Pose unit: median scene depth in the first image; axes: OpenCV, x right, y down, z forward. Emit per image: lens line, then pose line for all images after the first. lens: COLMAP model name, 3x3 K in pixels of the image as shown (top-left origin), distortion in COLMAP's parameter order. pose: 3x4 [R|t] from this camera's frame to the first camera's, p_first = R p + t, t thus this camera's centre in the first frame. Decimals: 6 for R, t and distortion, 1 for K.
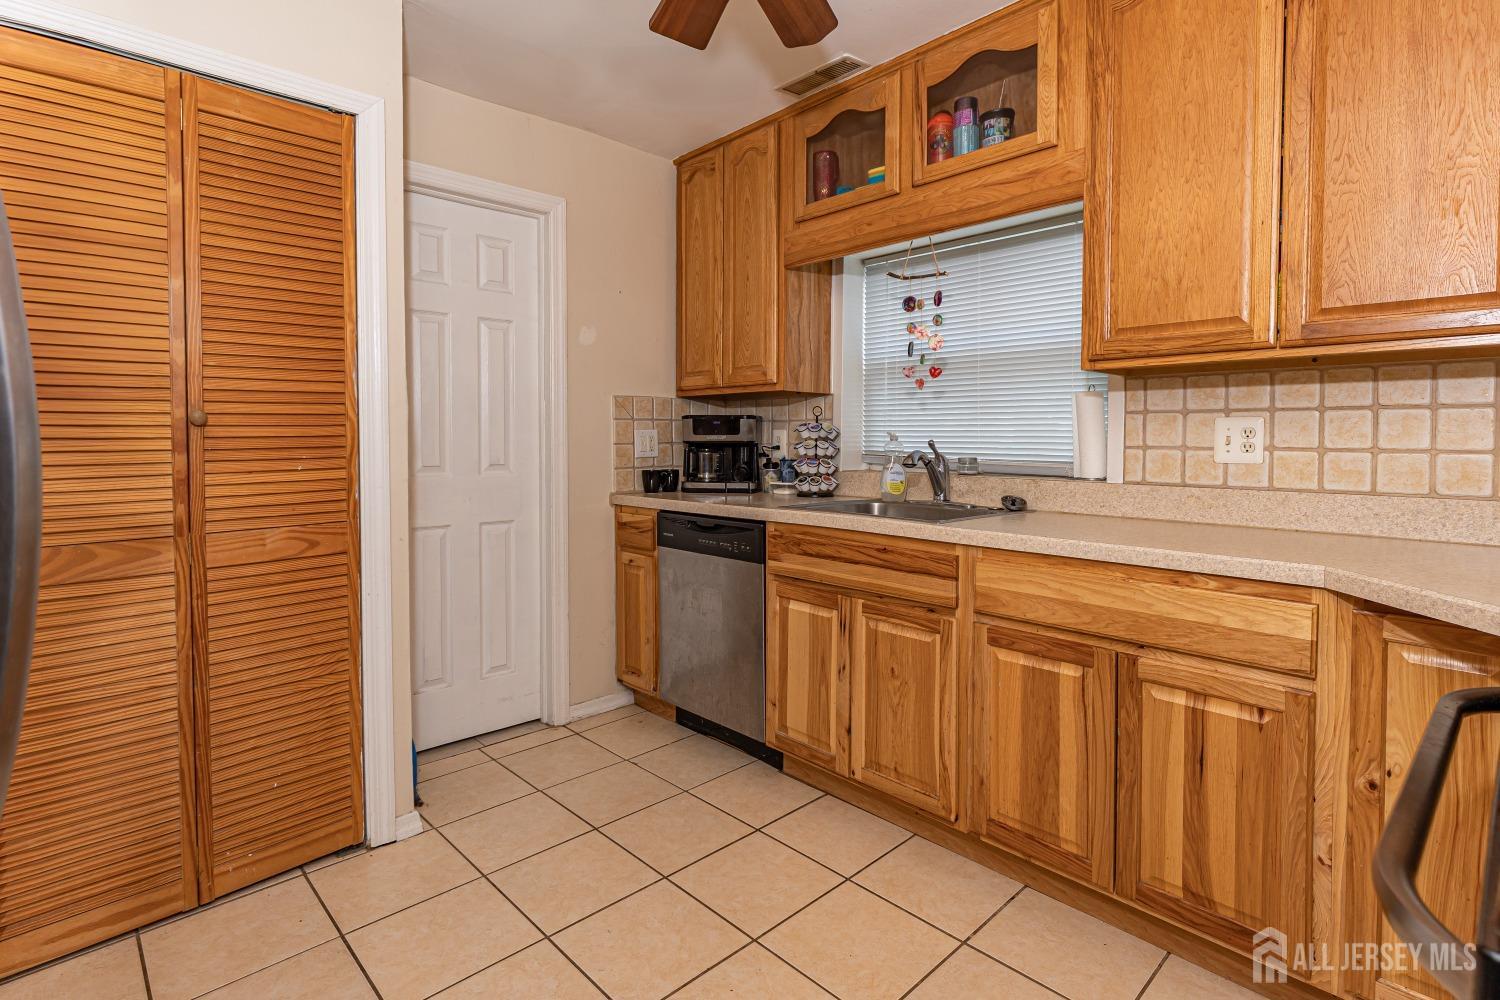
lens RADIAL K [[741.7, 0, 732.8], [0, 741.7, 459.4], [0, 0, 1]] dist [-0.003734, -0.000057]
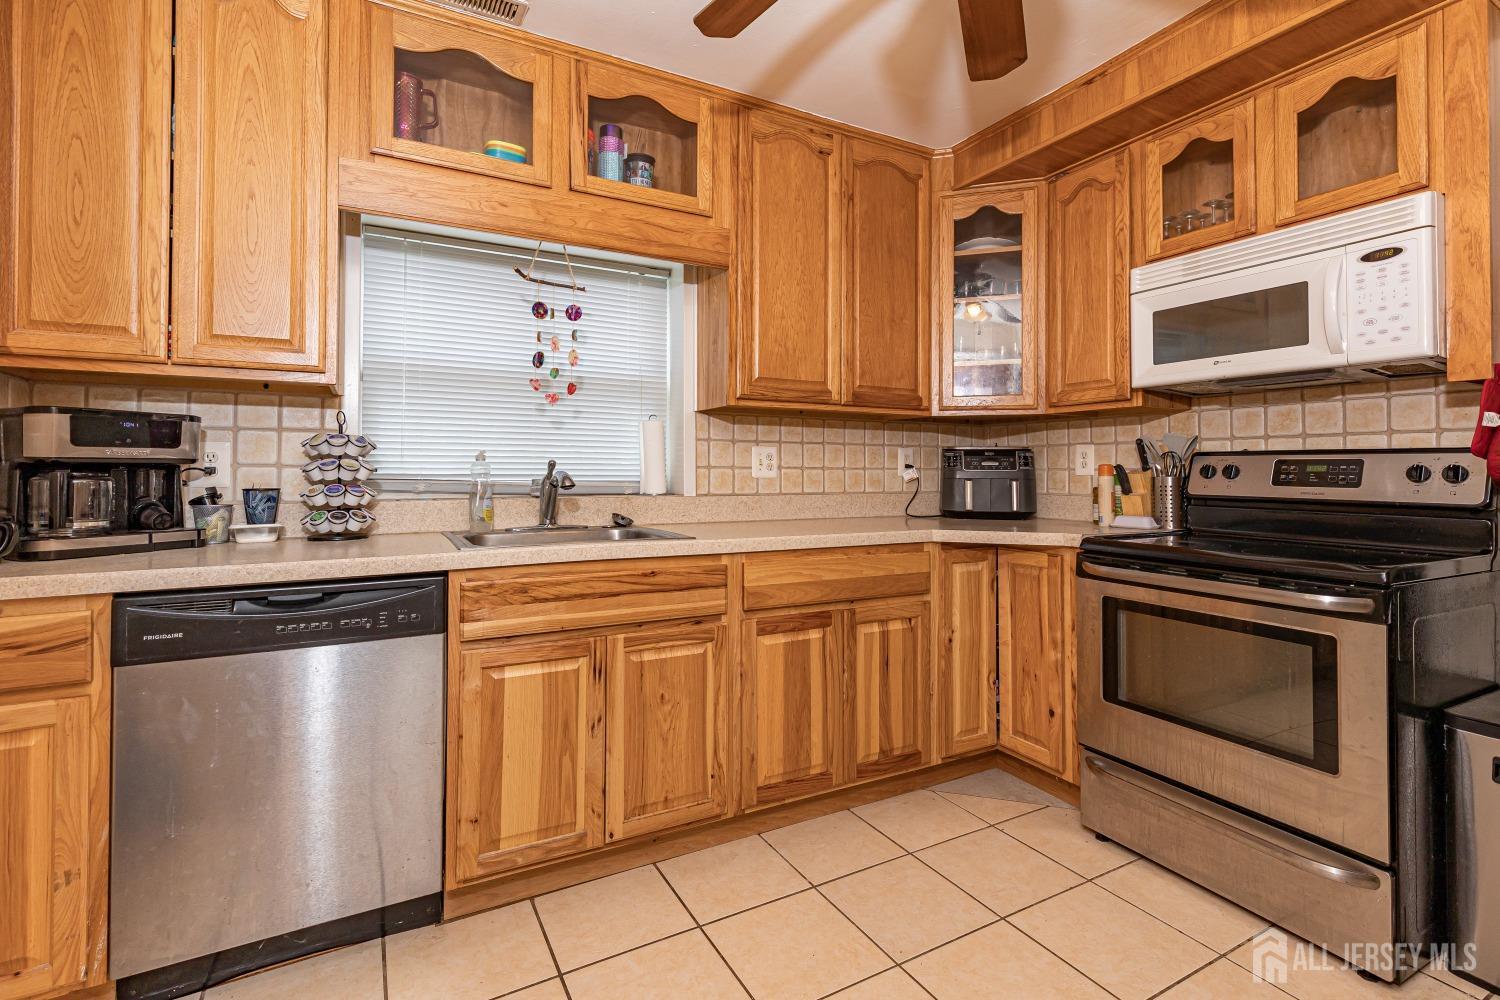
lens RADIAL K [[709.6, 0, 767.8], [0, 709.6, 463.3], [0, 0, 1]] dist [0.011923, -0.000359]
pose [[0.227346, 0.007773, 0.973783, -0.637335], [0.025295, 0.999584, -0.013884, -0.003410], [-0.973486, 0.027789, 0.227054, 0.626622]]
